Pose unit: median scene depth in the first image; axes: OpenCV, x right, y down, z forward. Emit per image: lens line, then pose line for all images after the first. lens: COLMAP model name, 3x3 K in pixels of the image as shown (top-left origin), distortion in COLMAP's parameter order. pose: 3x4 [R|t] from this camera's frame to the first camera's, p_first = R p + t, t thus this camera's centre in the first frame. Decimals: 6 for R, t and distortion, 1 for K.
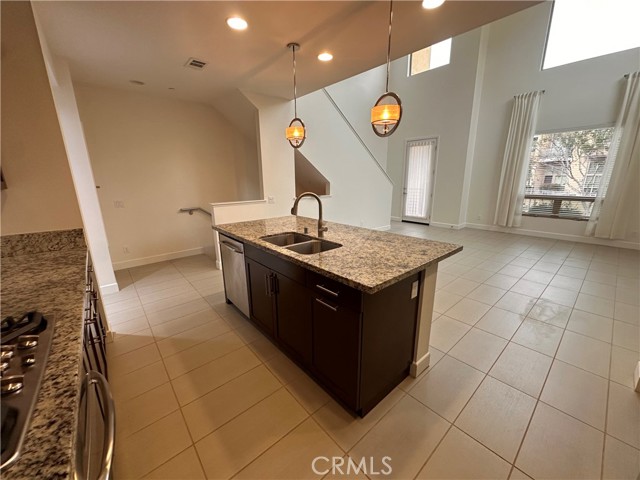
lens RADIAL K [[255.9, 0, 320.0], [0, 255.9, 240.0], [0, 0, 1]] dist [-0.003286, 0.000073]
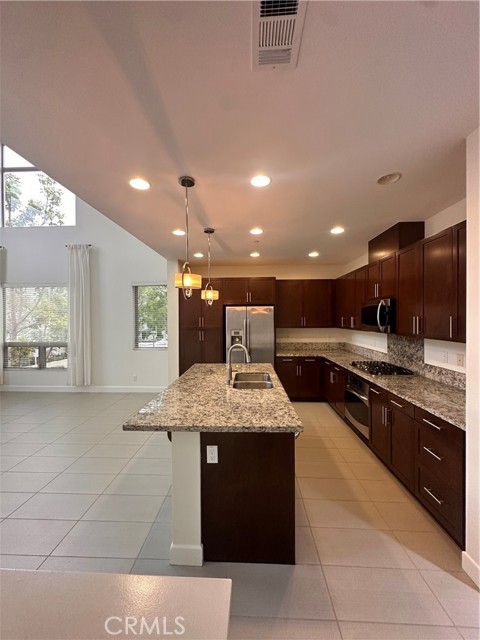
lens RADIAL K [[255.9, 0, 240.0], [0, 255.9, 320.0], [0, 0, 1]] dist [-0.003286, 0.000073]
pose [[-0.728921, 0.010345, 0.684519, -0.355543], [0.181347, 0.967085, 0.178495, -0.199541], [-0.660142, 0.254245, -0.706805, 0.712908]]
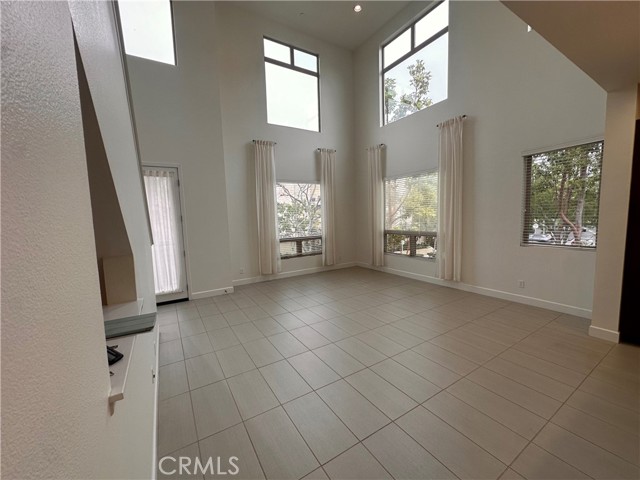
lens RADIAL K [[255.9, 0, 320.0], [0, 255.9, 240.0], [0, 0, 1]] dist [-0.003286, 0.000073]
pose [[0.163557, -0.086087, 0.982771, -0.176295], [0.270534, 0.961911, 0.039236, -0.183043], [-0.948715, 0.259456, 0.180617, 0.717923]]
